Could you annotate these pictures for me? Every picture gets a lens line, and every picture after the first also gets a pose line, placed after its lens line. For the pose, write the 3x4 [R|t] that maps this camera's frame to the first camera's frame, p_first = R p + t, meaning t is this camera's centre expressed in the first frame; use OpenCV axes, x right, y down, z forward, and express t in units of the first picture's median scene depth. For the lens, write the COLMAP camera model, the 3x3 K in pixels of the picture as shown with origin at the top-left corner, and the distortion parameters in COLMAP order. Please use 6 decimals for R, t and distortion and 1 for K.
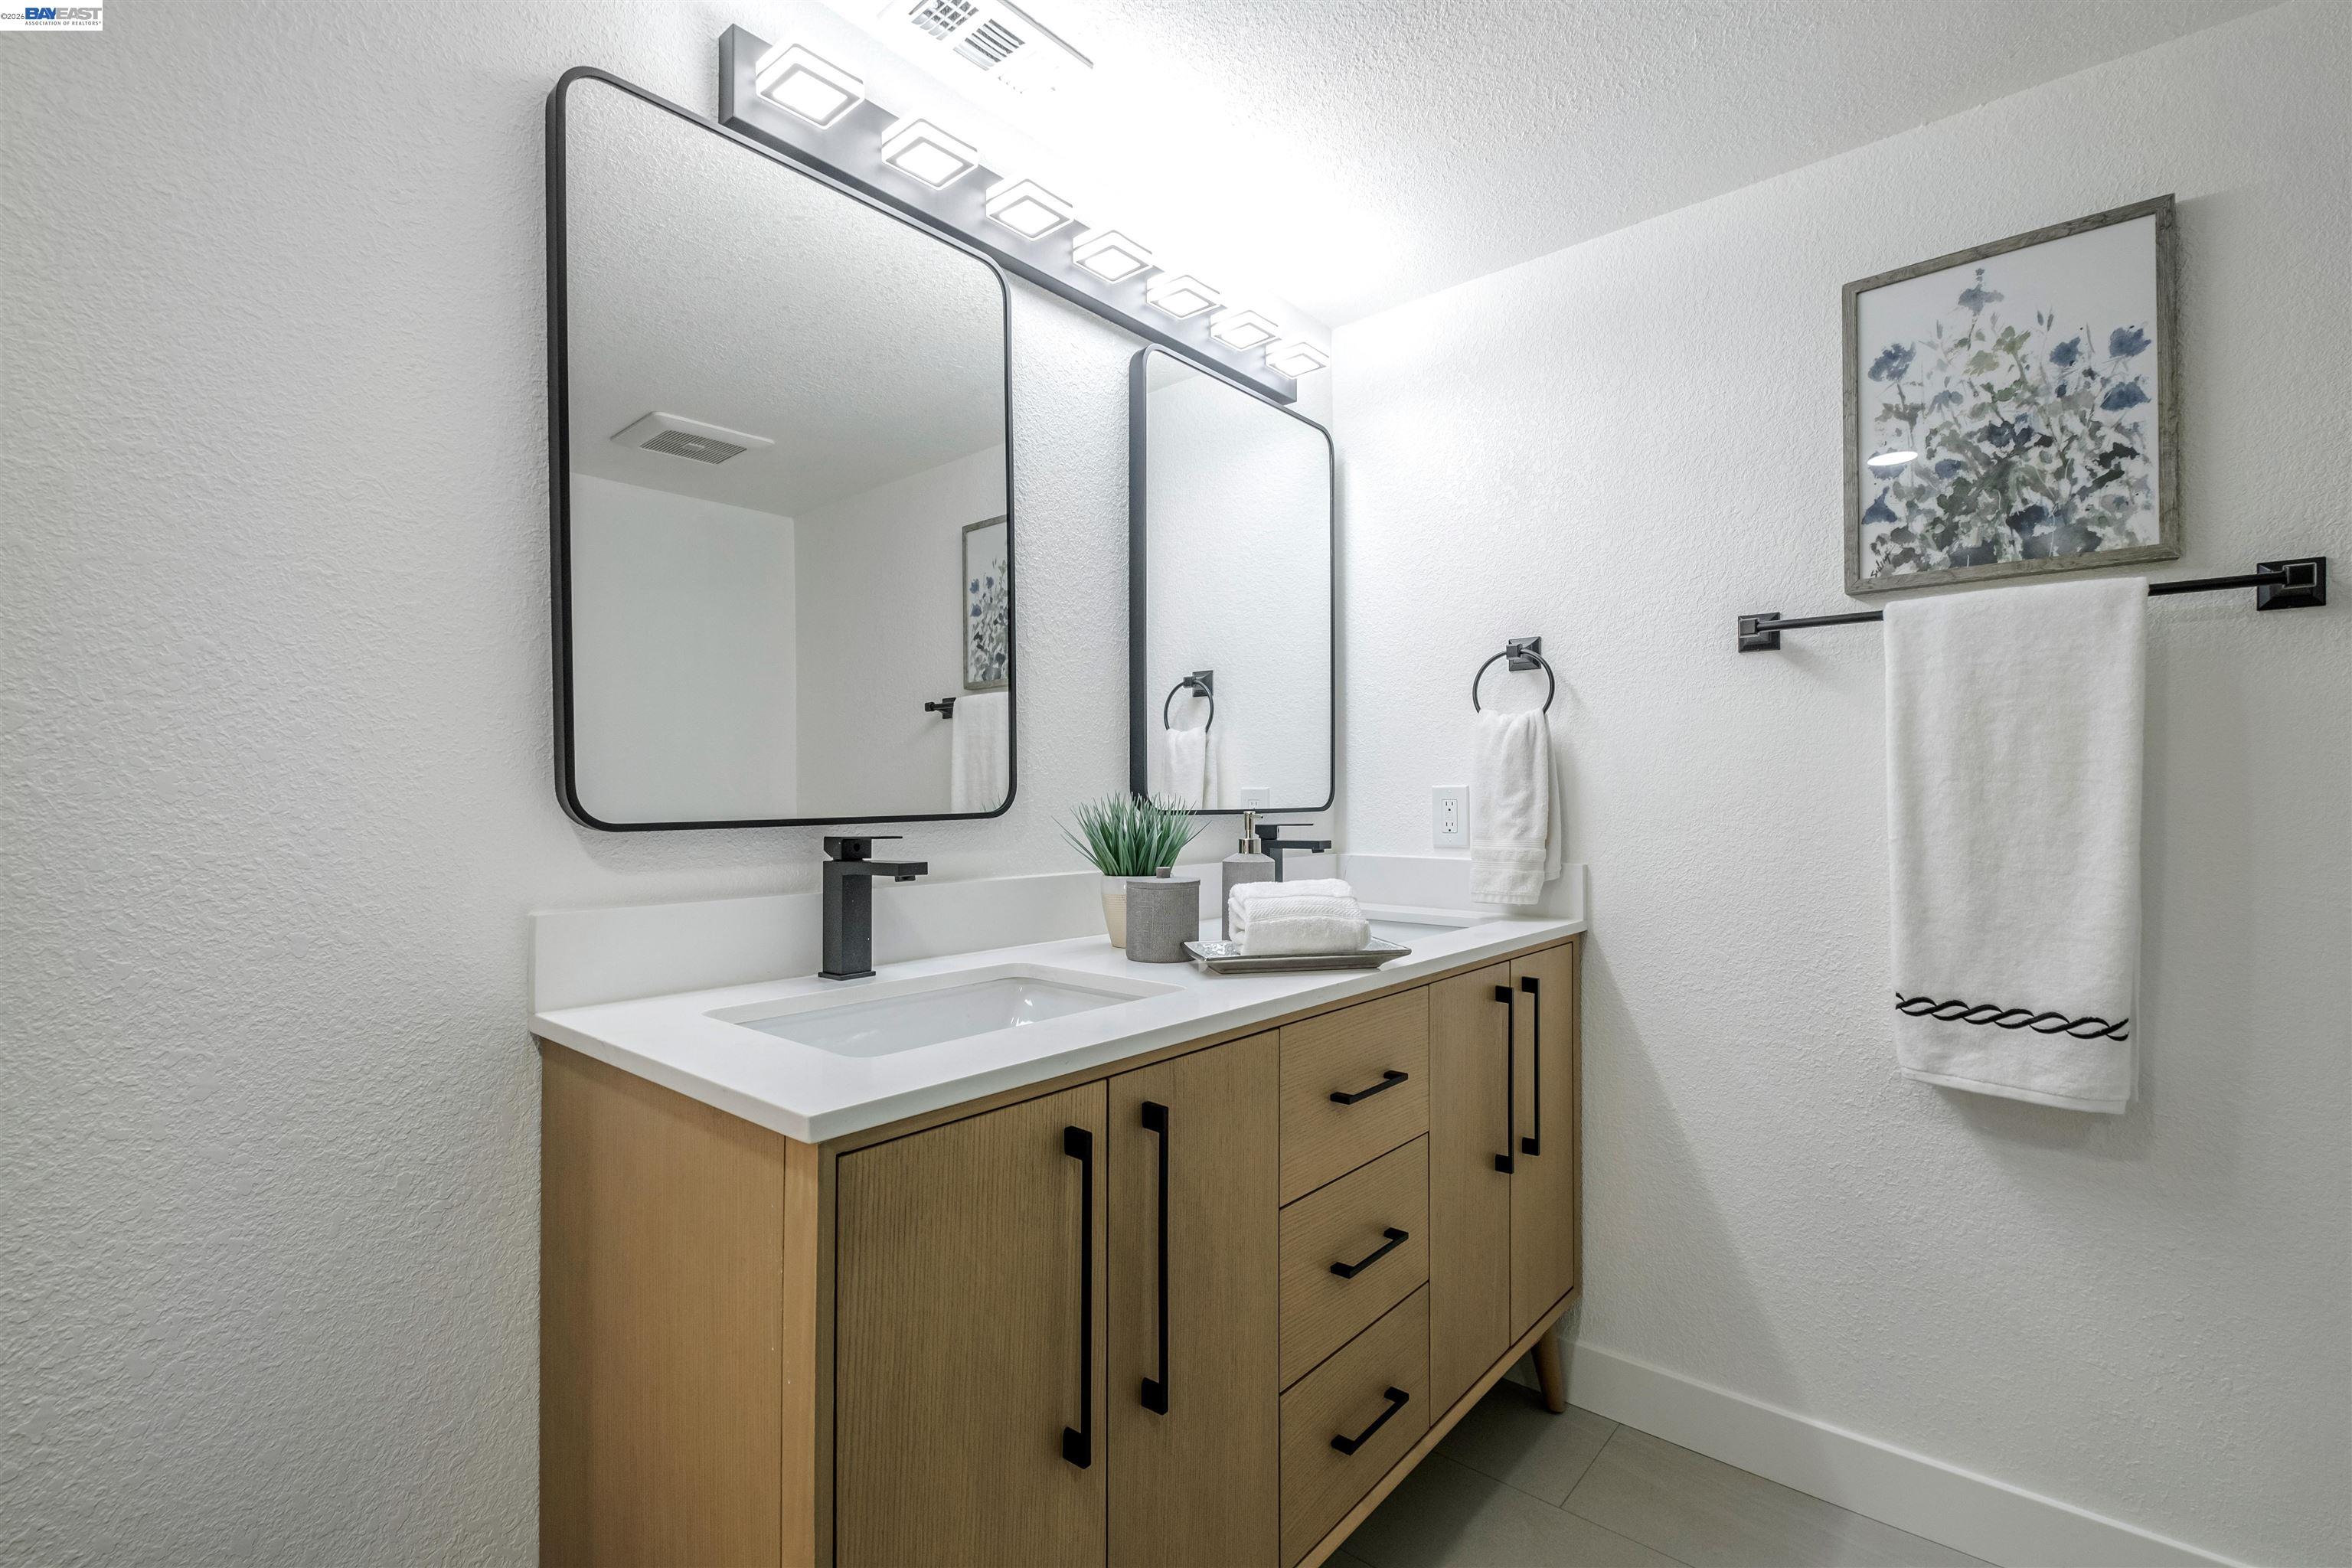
lens RADIAL K [[1027.4, 0, 1183.8], [0, 1027.4, 788.0], [0, 0, 1]] dist [0.012351, -0.011795]
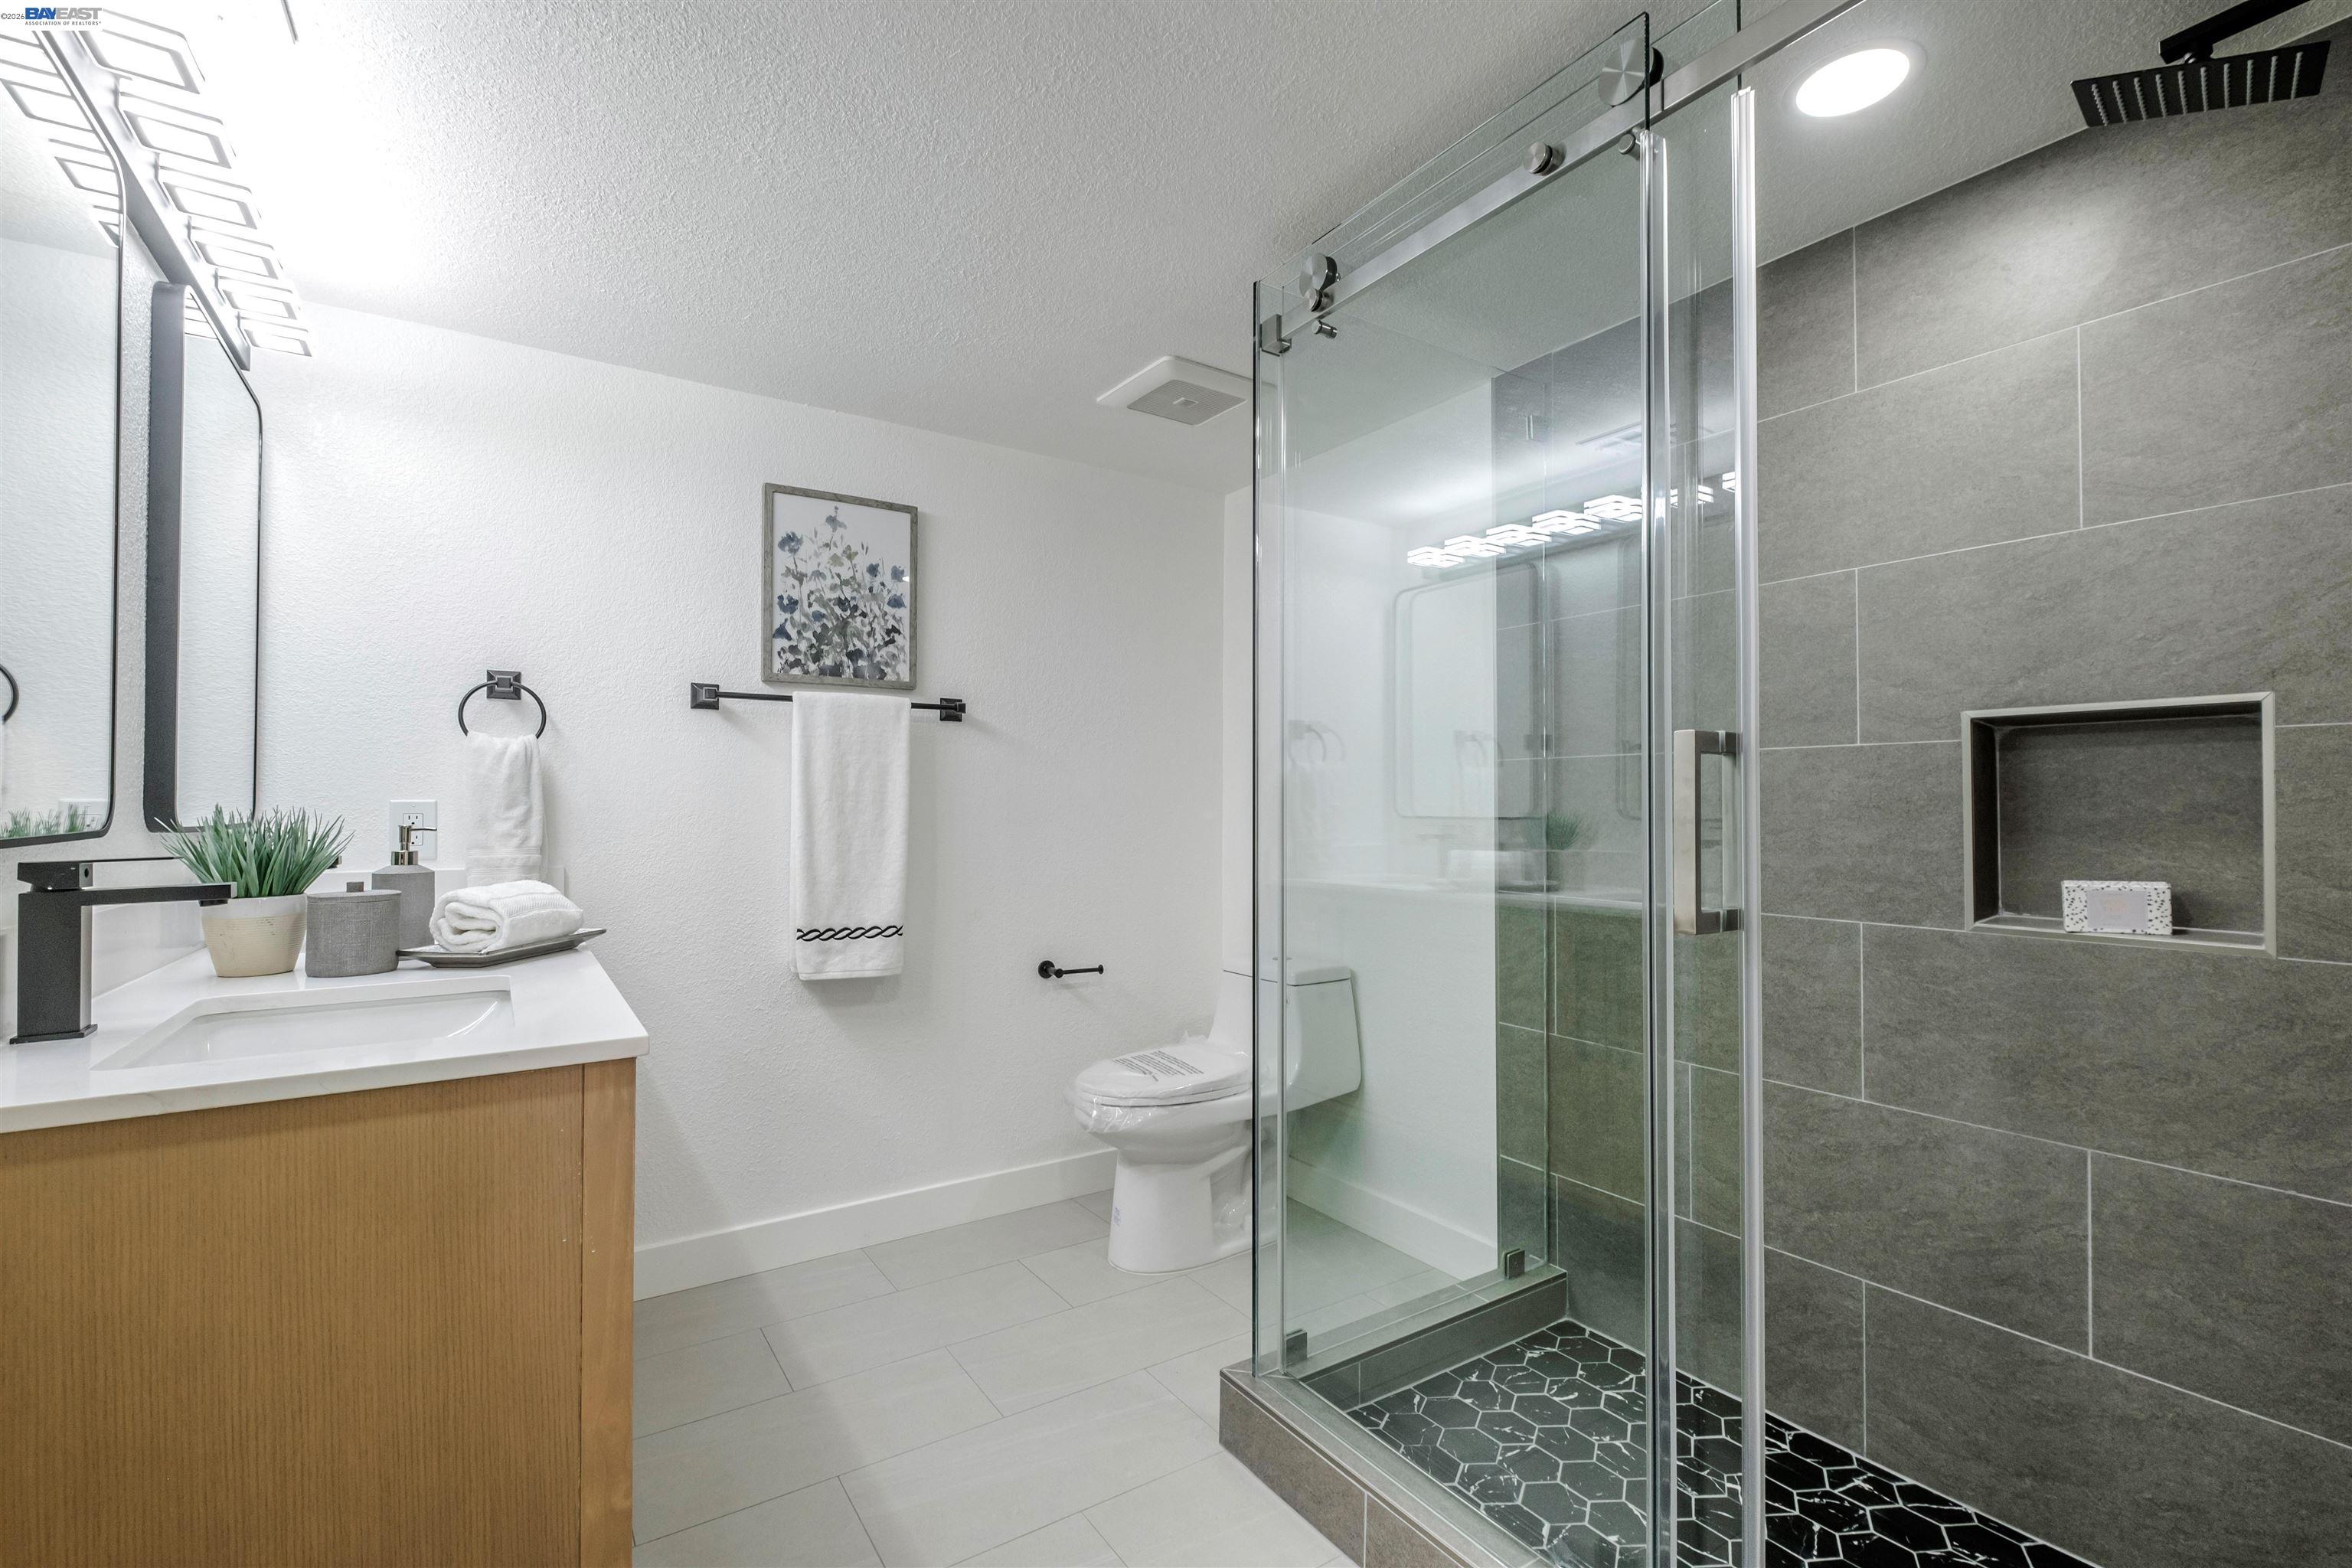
lens RADIAL K [[1027.4, 0, 1183.8], [0, 1027.4, 788.0], [0, 0, 1]] dist [0.012351, -0.011795]
pose [[0.277373, 0.020314, 0.960547, -0.727599], [-0.006312, 0.999793, -0.019322, 0.000841], [-0.960741, -0.000703, 0.277444, -0.046459]]
